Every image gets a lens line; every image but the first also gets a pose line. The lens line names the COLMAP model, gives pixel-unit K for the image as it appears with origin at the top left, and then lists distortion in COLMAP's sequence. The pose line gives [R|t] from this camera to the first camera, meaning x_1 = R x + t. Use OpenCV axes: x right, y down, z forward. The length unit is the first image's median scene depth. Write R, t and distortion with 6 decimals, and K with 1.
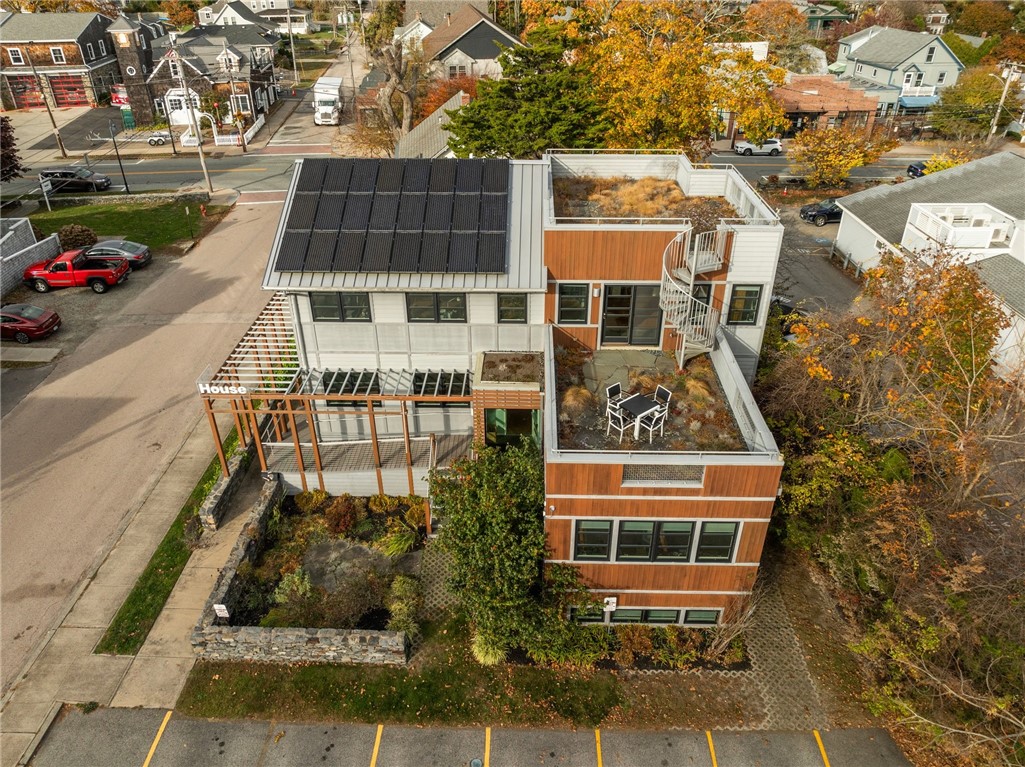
lens RADIAL K [[720.9, 0, 512.5], [0, 720.9, 383.5], [0, 0, 1]] dist [-0.042587, 0.000183]
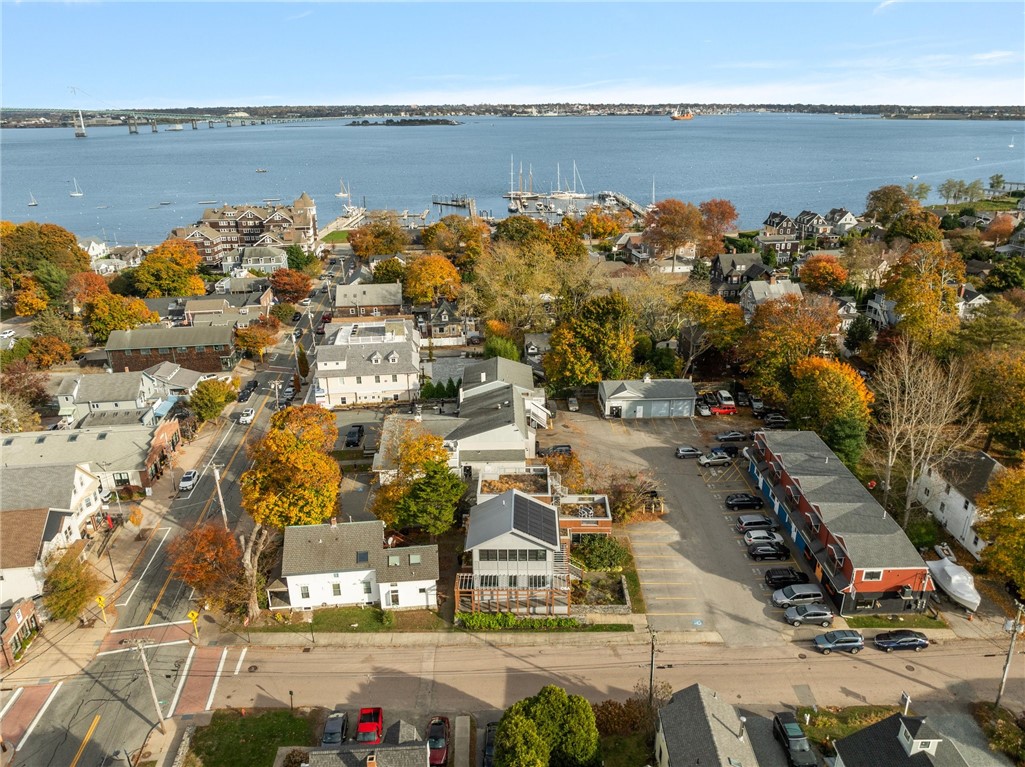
lens RADIAL K [[720.9, 0, 512.5], [0, 720.9, 383.5], [0, 0, 1]] dist [-0.042587, 0.000183]
pose [[-0.007385, -0.359098, 0.933271, -3.263697], [0.530898, 0.789492, 0.307977, -1.946536], [-0.847403, 0.497746, 0.184814, 0.156927]]
